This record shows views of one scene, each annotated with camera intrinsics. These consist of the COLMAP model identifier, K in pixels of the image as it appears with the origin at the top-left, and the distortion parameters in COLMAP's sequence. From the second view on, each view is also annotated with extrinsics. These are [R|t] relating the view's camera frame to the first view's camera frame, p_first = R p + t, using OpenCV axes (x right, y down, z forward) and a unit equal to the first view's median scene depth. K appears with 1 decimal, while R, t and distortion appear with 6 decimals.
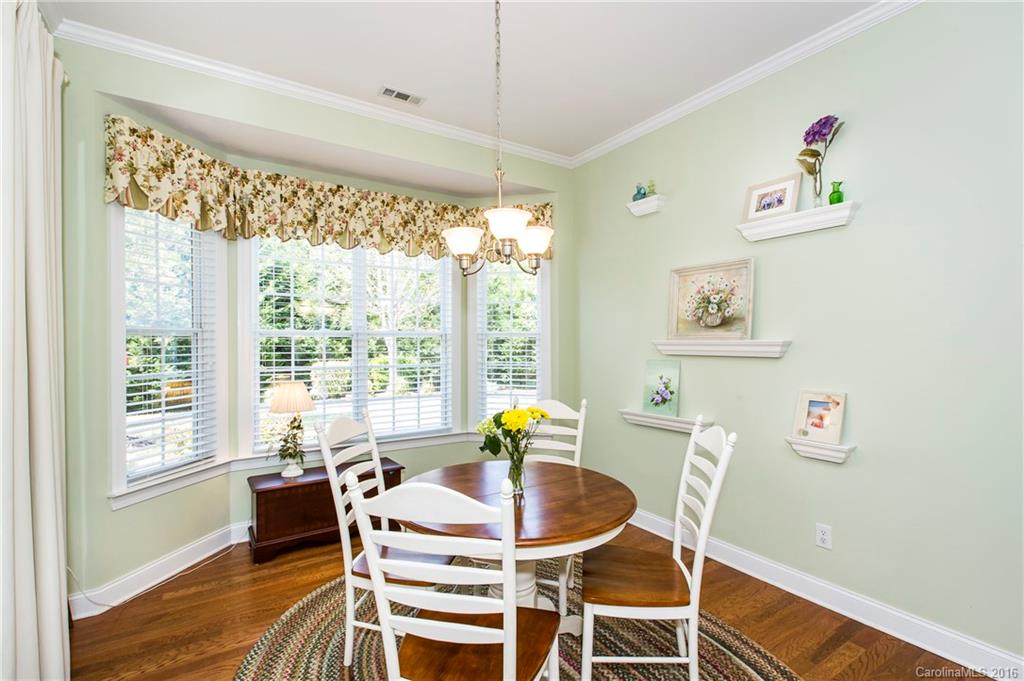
lens RADIAL K [[459.0, 0, 511.6], [0, 459.0, 343.2], [0, 0, 1]] dist [0.001397, -0.000731]
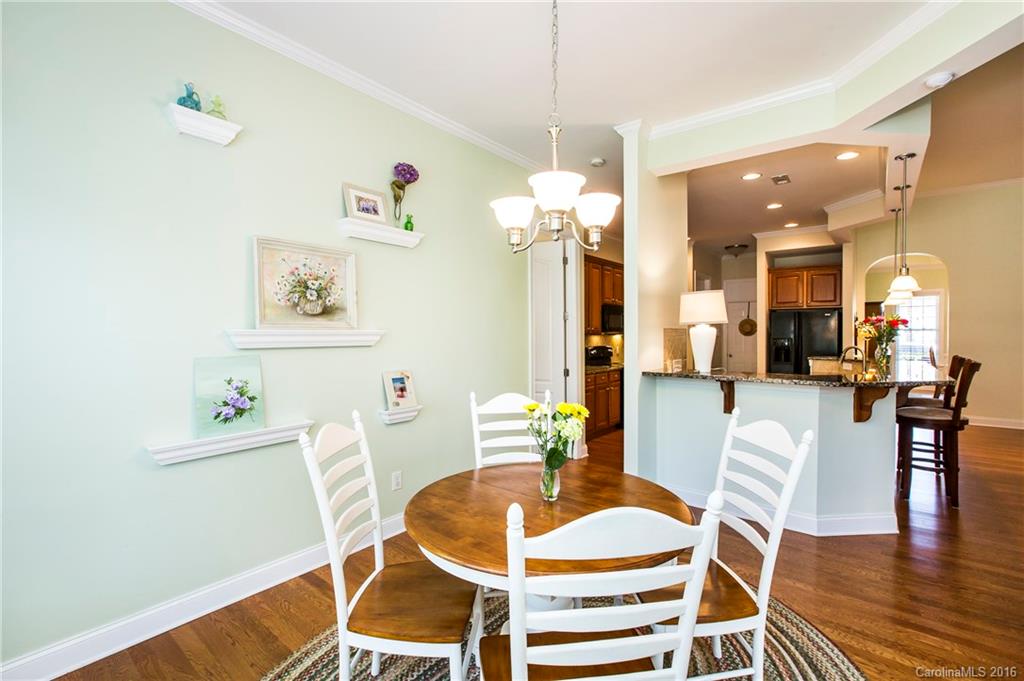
lens RADIAL K [[459.0, 0, 512.1], [0, 459.0, 337.3], [0, 0, 1]] dist [0.001397, -0.000731]
pose [[-0.310804, -0.004700, 0.950462, -0.551758], [0.003304, 0.999976, 0.006025, 0.004069], [-0.950468, 0.005013, -0.310781, 0.909913]]
